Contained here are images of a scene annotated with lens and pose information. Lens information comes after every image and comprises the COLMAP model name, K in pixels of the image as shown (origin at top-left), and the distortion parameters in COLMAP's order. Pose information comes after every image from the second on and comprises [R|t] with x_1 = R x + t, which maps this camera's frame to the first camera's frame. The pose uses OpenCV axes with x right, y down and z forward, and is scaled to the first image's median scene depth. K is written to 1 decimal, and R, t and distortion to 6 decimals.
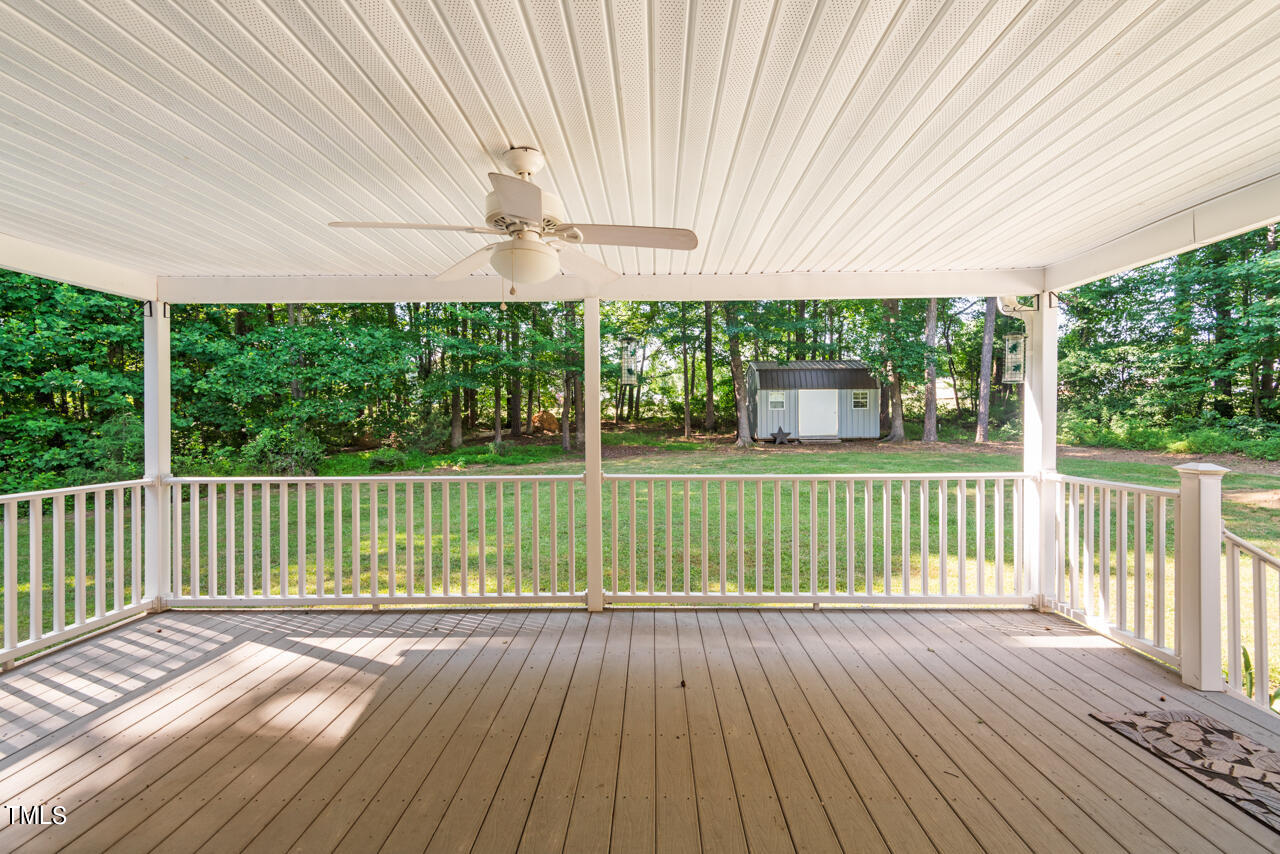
lens RADIAL K [[574.8, 0, 642.2], [0, 574.8, 421.0], [0, 0, 1]] dist [0.037398, -0.024514]
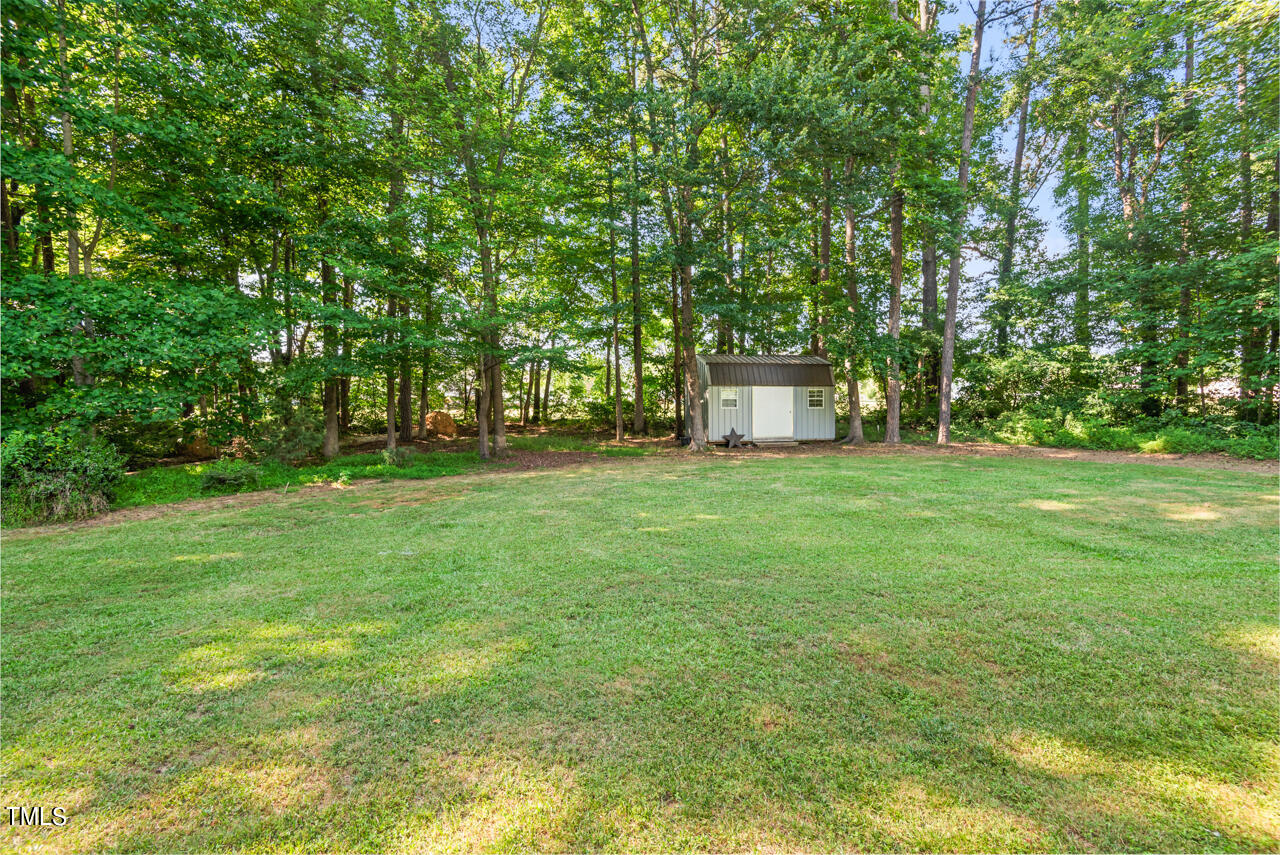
lens RADIAL K [[574.8, 0, 642.2], [0, 574.8, 421.5], [0, 0, 1]] dist [0.037398, -0.024514]
pose [[0.978781, -0.000746, 0.204910, -0.089877], [0.002033, 0.999979, -0.006072, 0.006001], [-0.204901, 0.006360, 0.978762, 0.191188]]
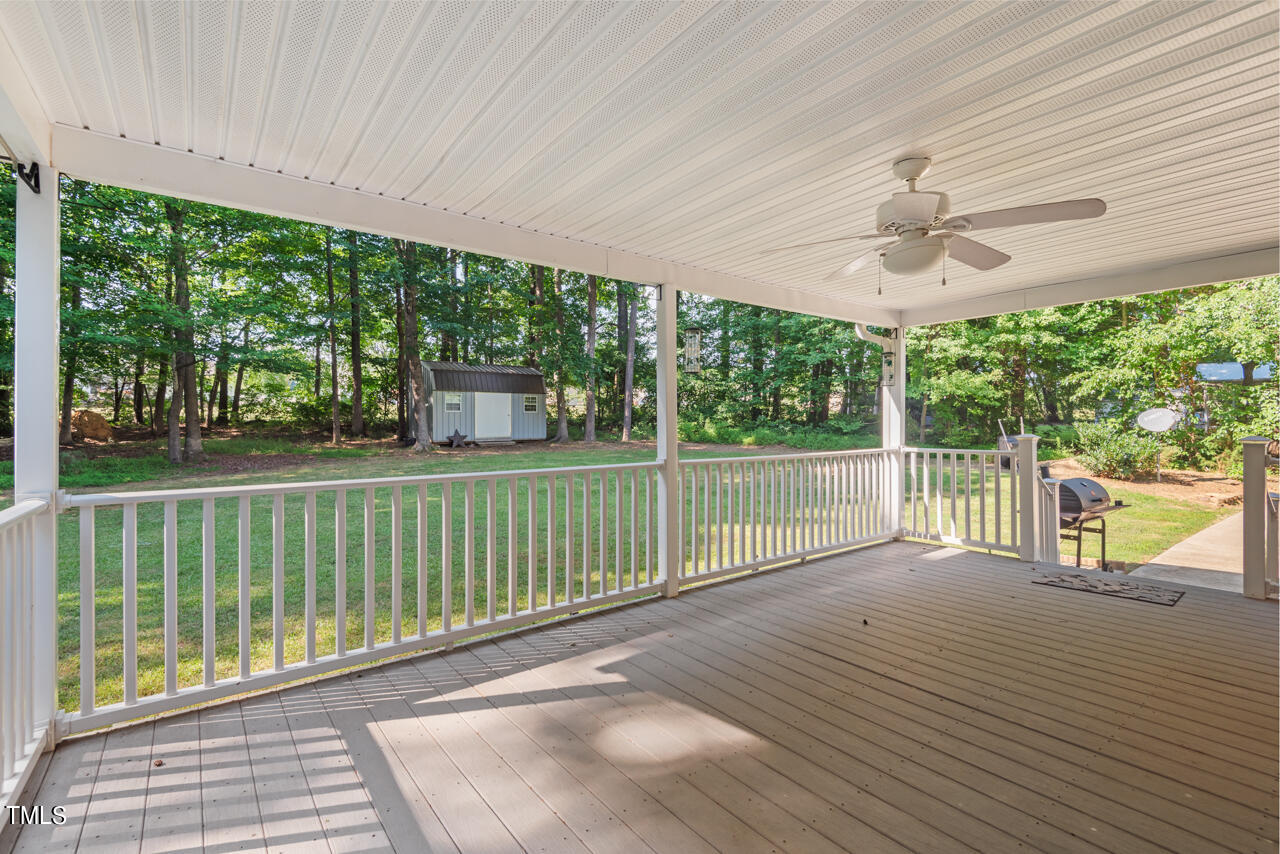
lens RADIAL K [[574.8, 0, 642.2], [0, 574.8, 421.0], [0, 0, 1]] dist [0.037398, -0.024514]
pose [[0.781150, 0.003999, 0.624330, -0.144681], [0.002242, 0.999955, -0.009210, 0.006357], [-0.624339, 0.008594, 0.781106, 0.047270]]
